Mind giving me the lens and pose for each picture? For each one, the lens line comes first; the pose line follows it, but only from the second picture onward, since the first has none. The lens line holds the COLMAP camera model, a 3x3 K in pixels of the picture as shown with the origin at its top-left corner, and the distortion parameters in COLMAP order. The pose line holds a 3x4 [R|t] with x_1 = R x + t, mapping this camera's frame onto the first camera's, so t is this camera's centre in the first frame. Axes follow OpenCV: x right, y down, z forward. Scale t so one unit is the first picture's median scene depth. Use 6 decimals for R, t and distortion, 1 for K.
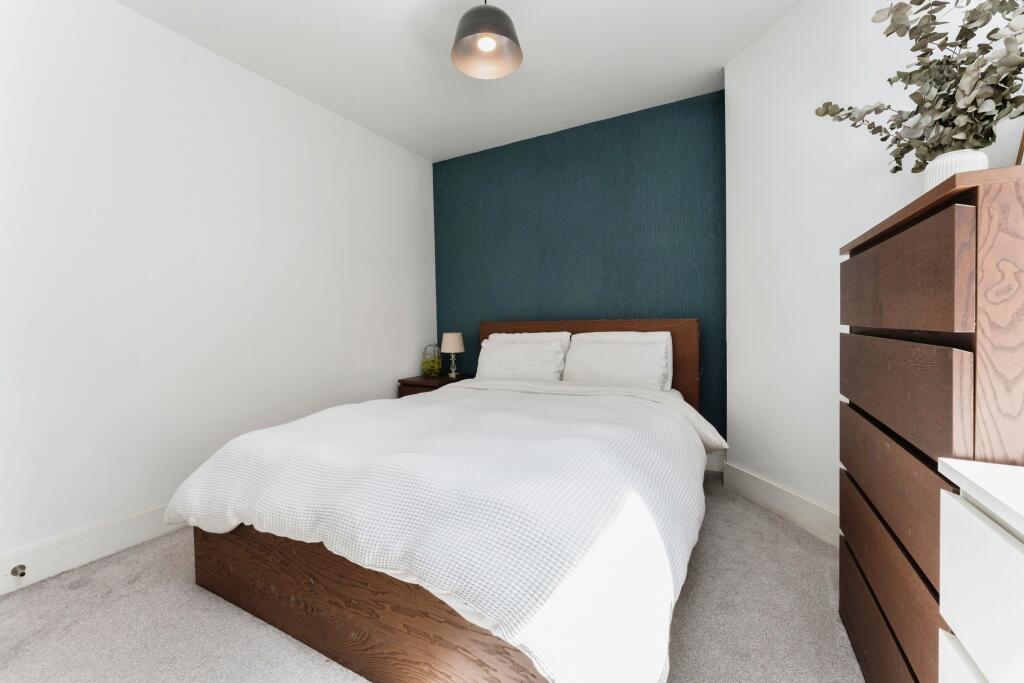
lens RADIAL K [[412.4, 0, 511.3], [0, 412.4, 333.0], [0, 0, 1]] dist [0.000712, 0.000088]
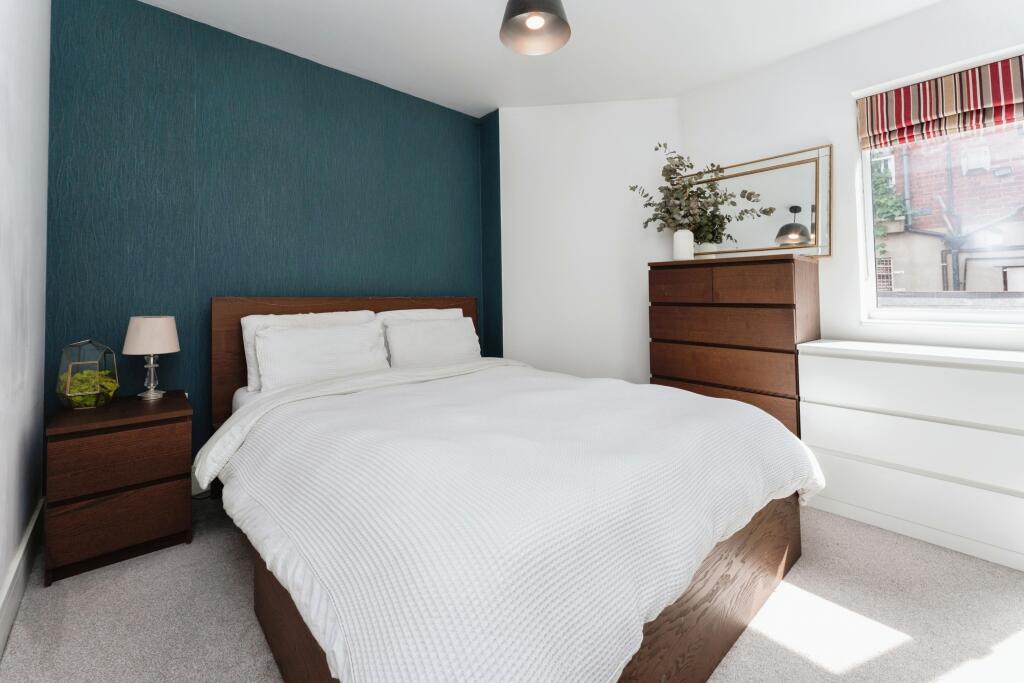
lens RADIAL K [[416.2, 0, 510.7], [0, 416.2, 286.1], [0, 0, 1]] dist [-0.000019, -0.000005]
pose [[0.323393, 0.046583, 0.945117, -0.576735], [0.022344, 0.998133, -0.056842, 0.002053], [-0.946001, 0.039499, 0.321749, 0.444945]]
